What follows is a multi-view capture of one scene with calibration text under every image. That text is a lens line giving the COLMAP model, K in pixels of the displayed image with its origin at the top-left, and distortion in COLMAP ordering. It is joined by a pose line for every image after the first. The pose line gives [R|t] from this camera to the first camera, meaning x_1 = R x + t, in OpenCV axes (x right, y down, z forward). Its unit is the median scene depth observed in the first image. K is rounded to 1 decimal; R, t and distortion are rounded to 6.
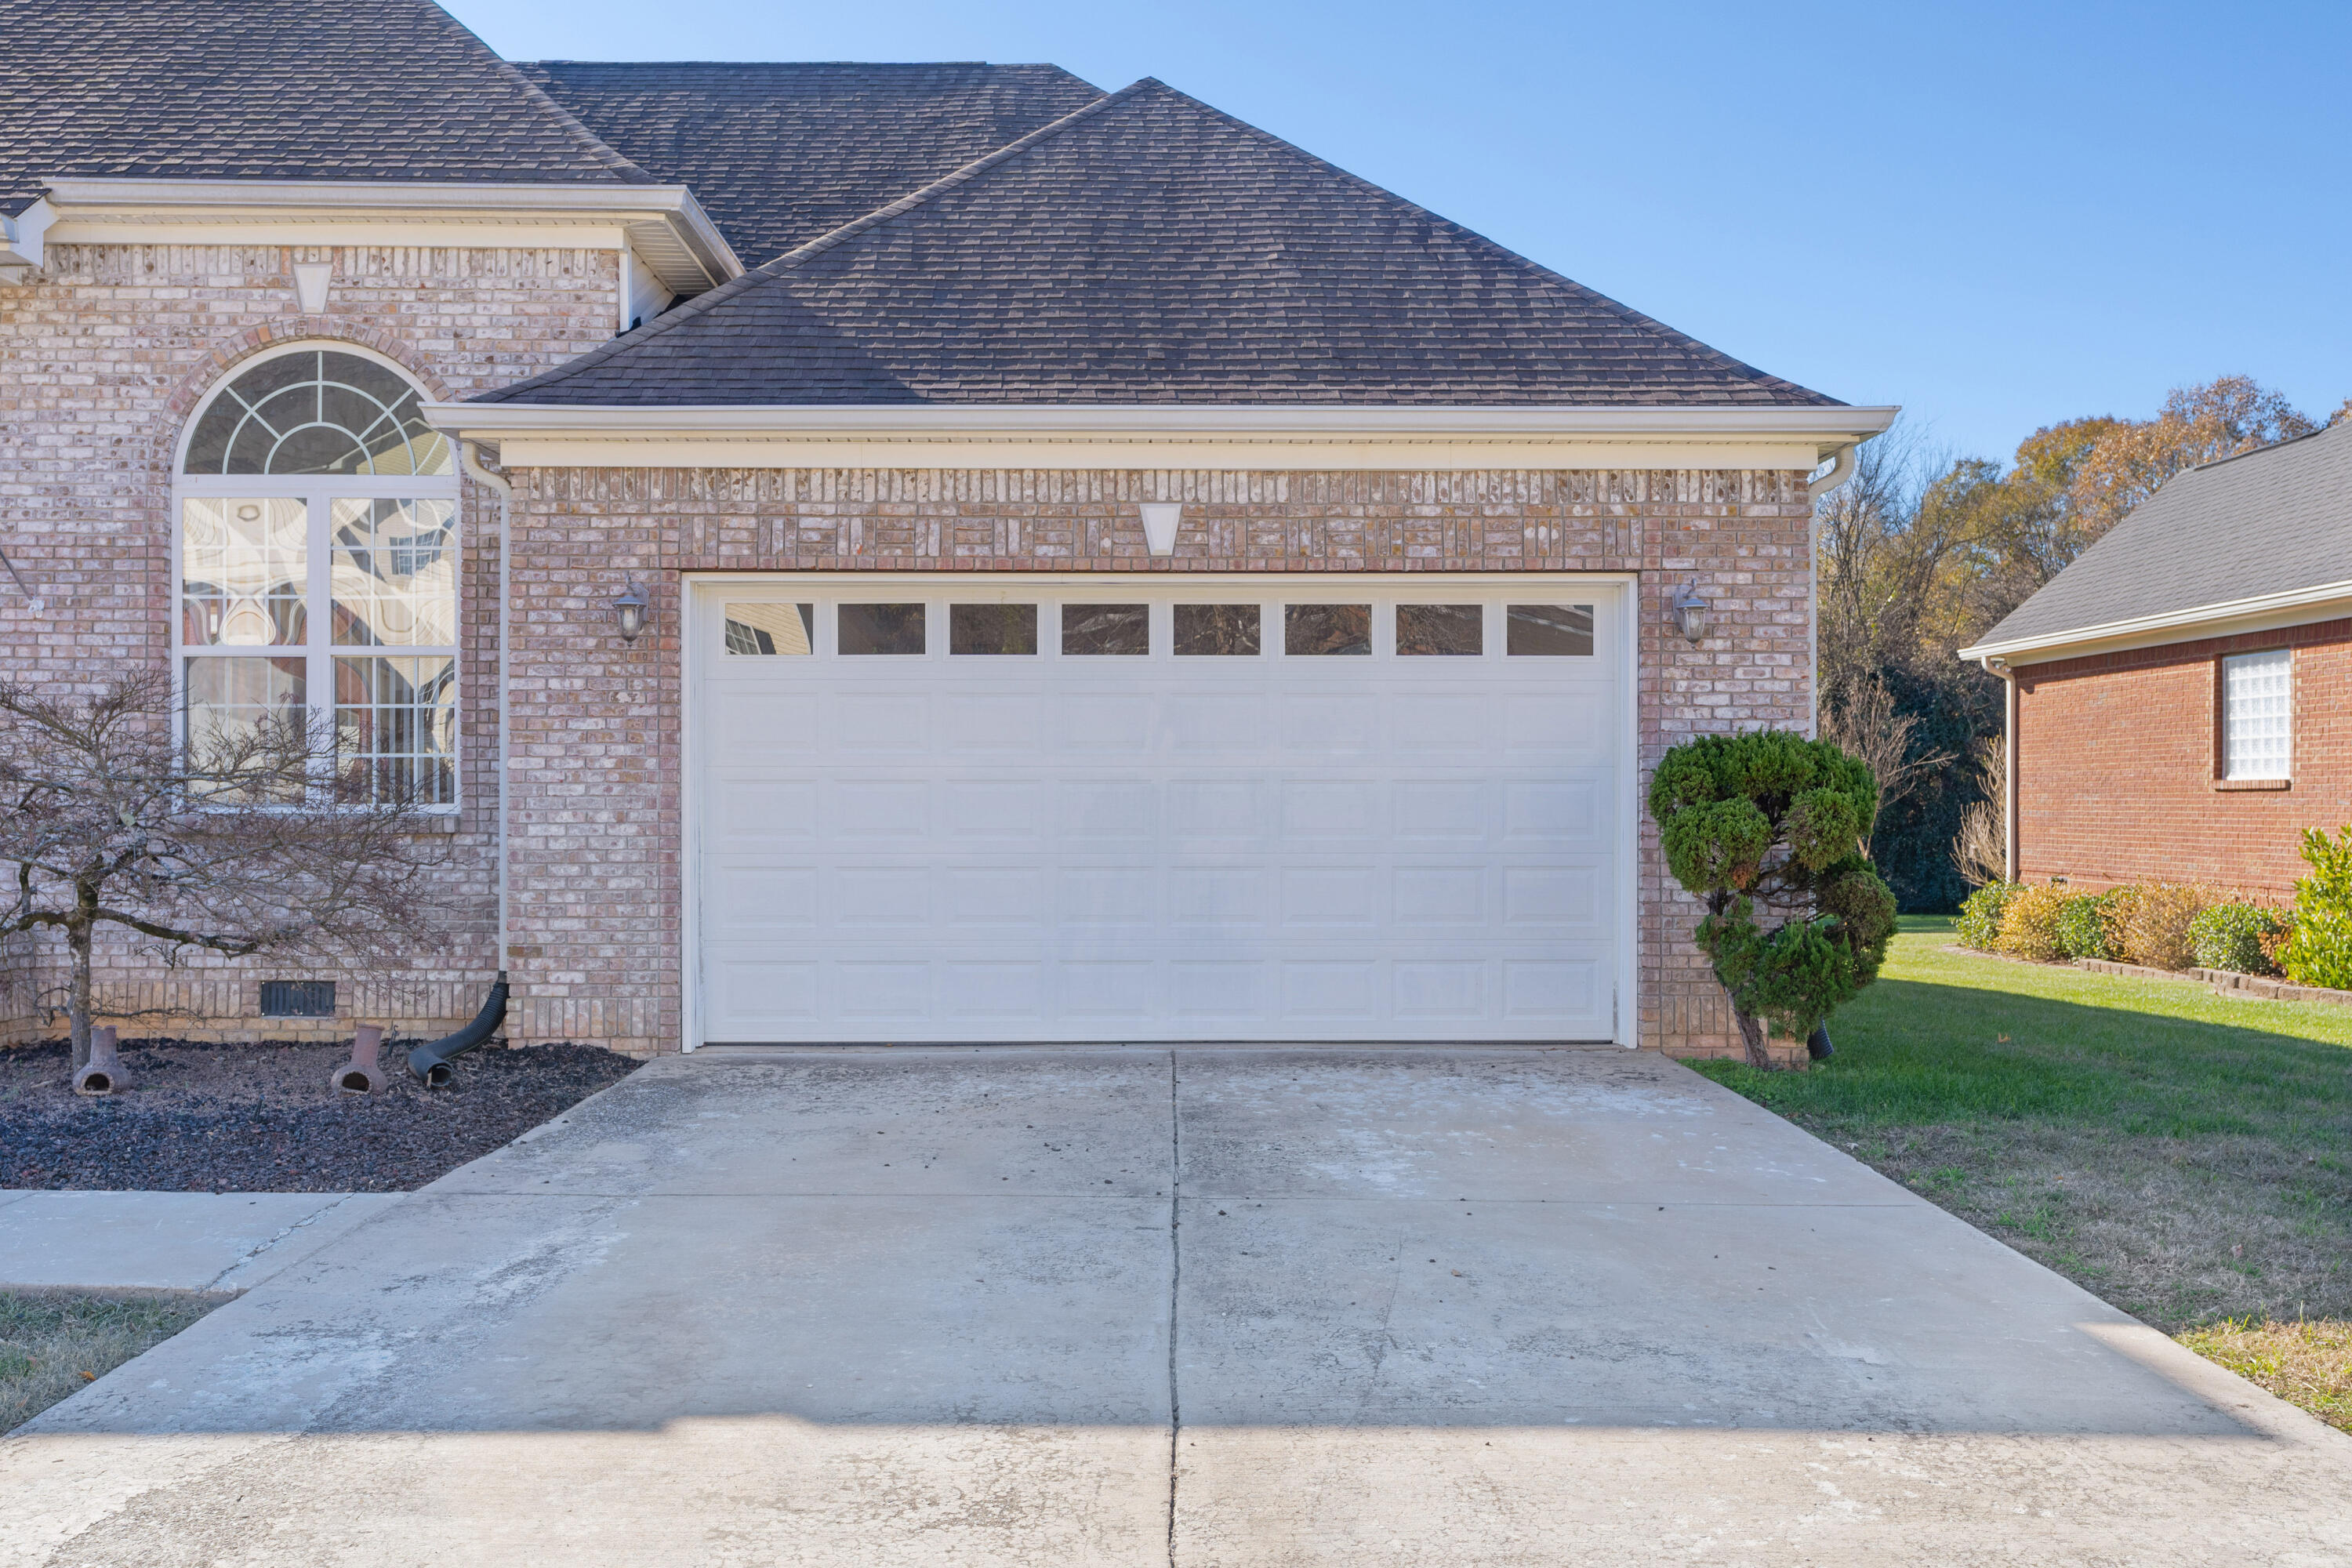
lens RADIAL K [[1939.2, 0, 1158.8], [0, 1939.2, 792.4], [0, 0, 1]] dist [-0.001795, -0.002623]
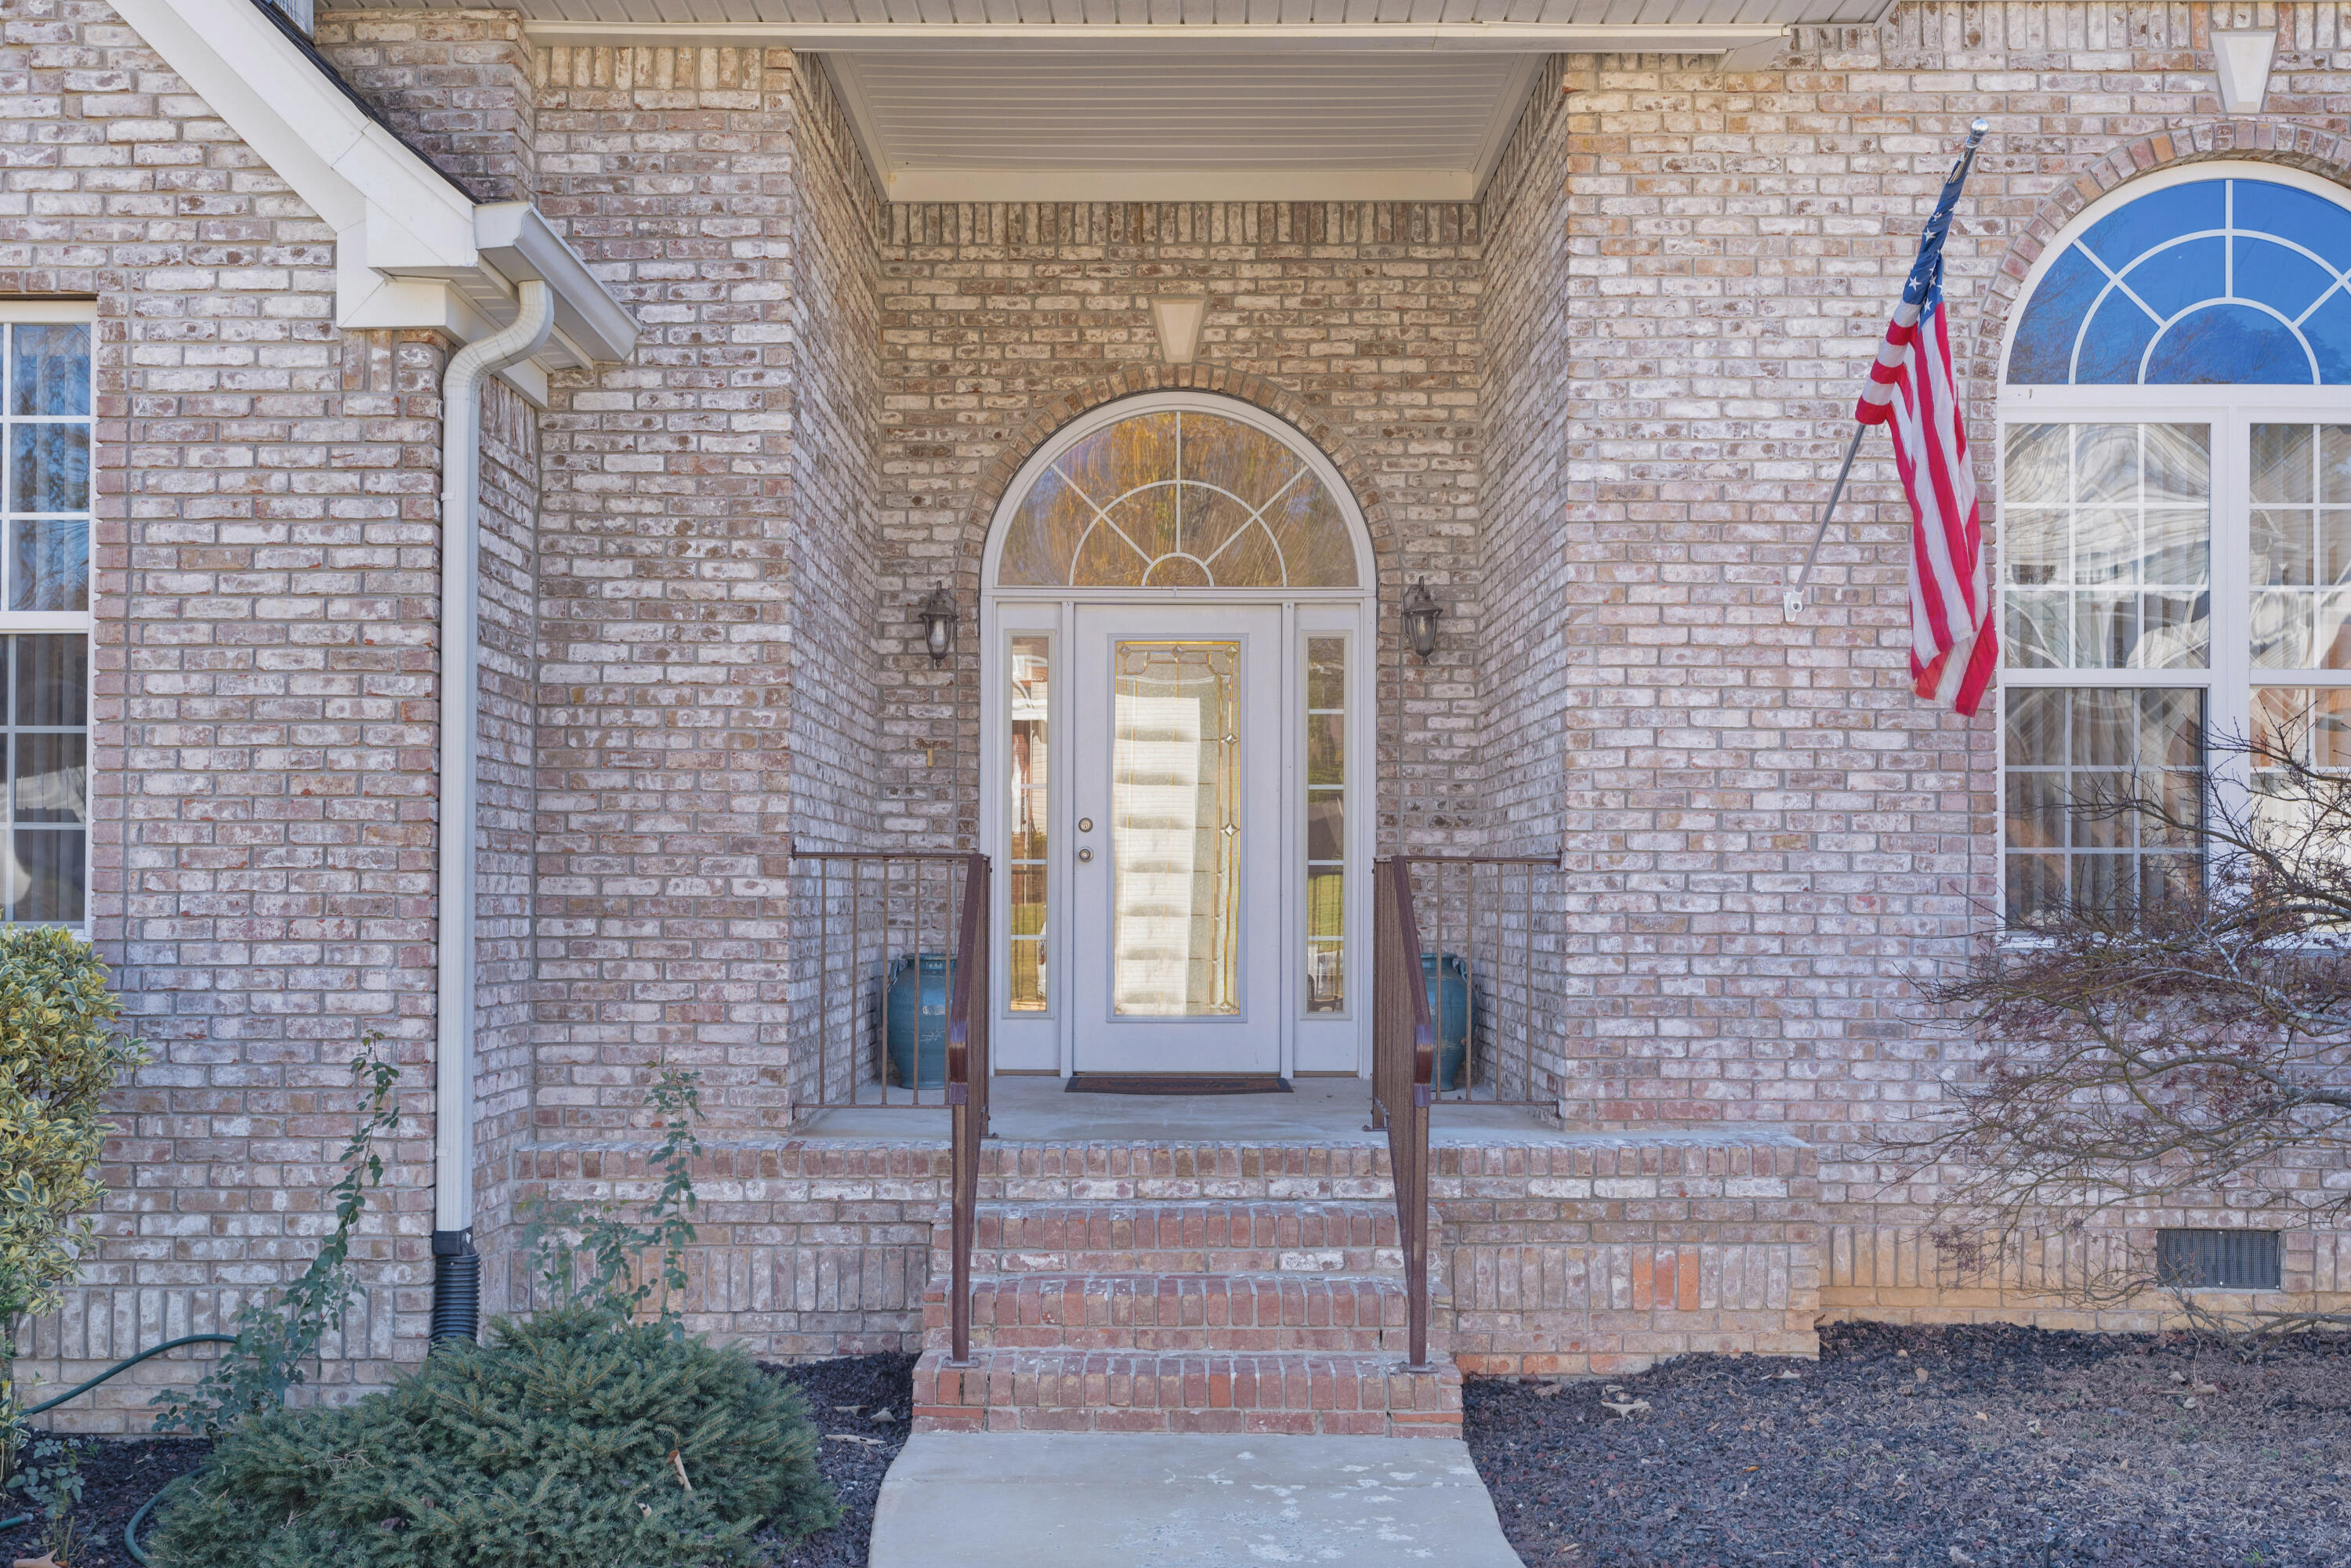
lens RADIAL K [[2138.6, 0, 1192.0], [0, 2138.6, 868.7], [0, 0, 1]] dist [0.004097, 0.000000]
pose [[0.999519, 0.002650, -0.030890, -0.757410], [-0.002813, 0.999982, -0.005234, -0.009577], [0.030875, 0.005318, 0.999509, 0.336947]]
